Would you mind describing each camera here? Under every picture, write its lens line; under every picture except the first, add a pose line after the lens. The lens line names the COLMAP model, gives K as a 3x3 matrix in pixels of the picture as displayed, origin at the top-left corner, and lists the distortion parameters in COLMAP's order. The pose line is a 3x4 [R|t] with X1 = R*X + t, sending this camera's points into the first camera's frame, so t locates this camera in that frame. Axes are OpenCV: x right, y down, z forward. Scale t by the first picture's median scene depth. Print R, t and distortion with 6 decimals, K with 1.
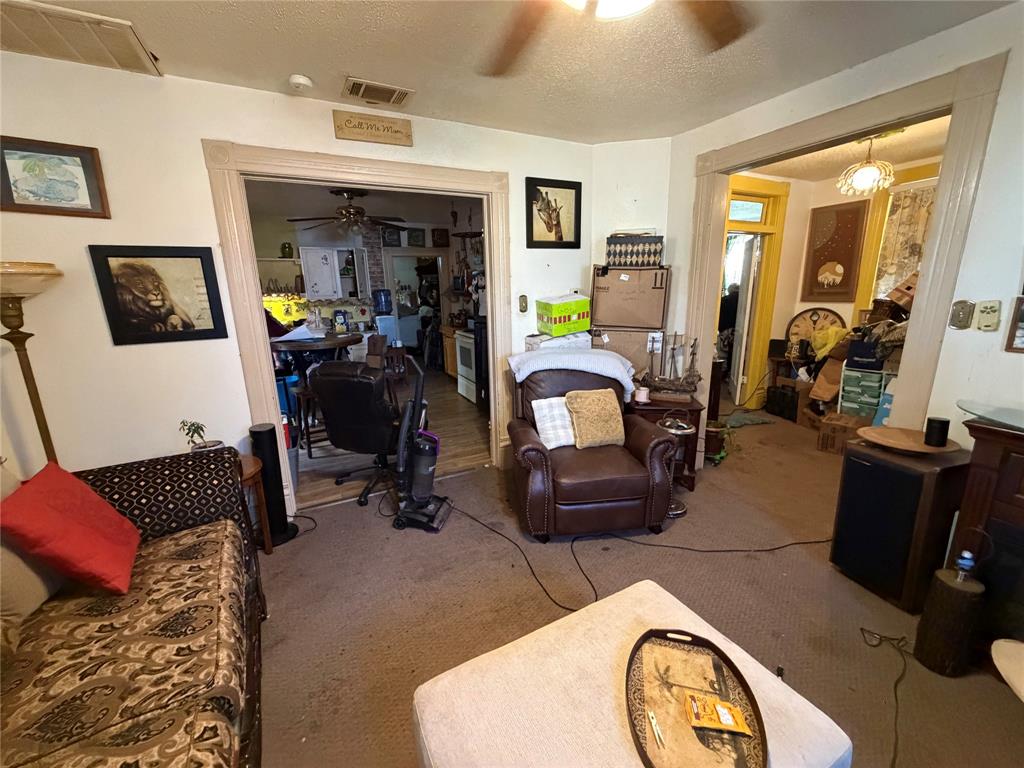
lens RADIAL K [[404.3, 0, 512.0], [0, 404.3, 384.0], [0, 0, 1]] dist [-0.000513, -0.000056]
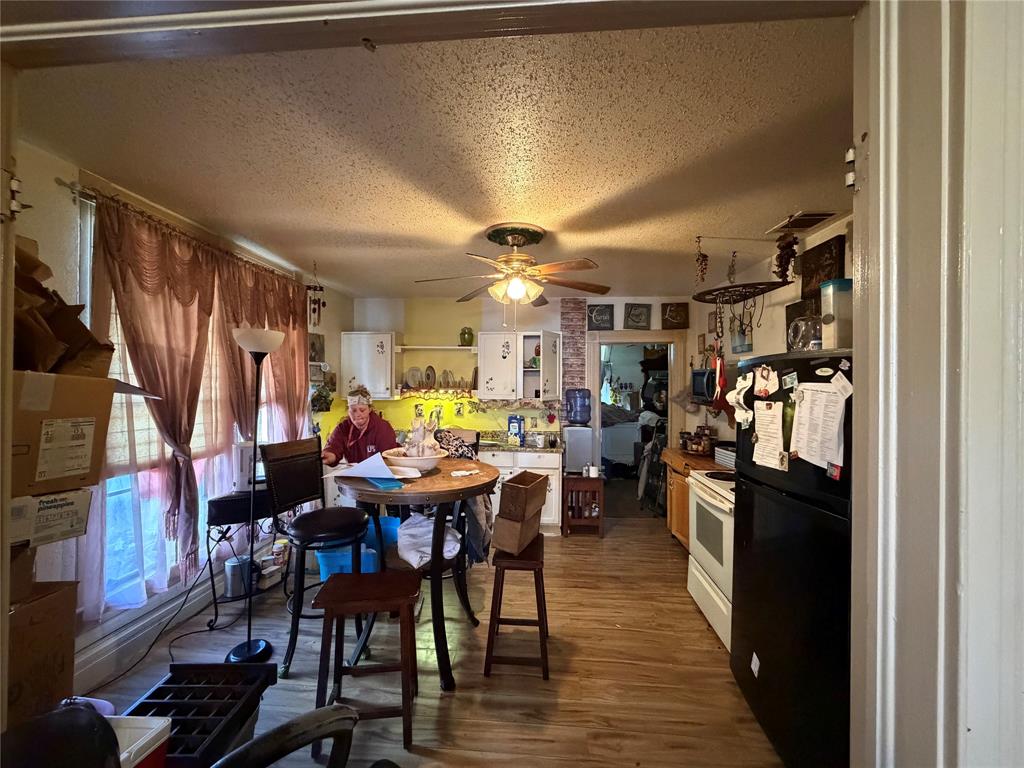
lens RADIAL K [[404.3, 0, 512.0], [0, 404.3, 384.0], [0, 0, 1]] dist [-0.000513, -0.000056]
pose [[0.846997, 0.029080, -0.530801, -0.051442], [-0.151645, 0.970231, -0.188825, -0.092781], [0.509509, 0.240428, 0.826193, 0.363942]]
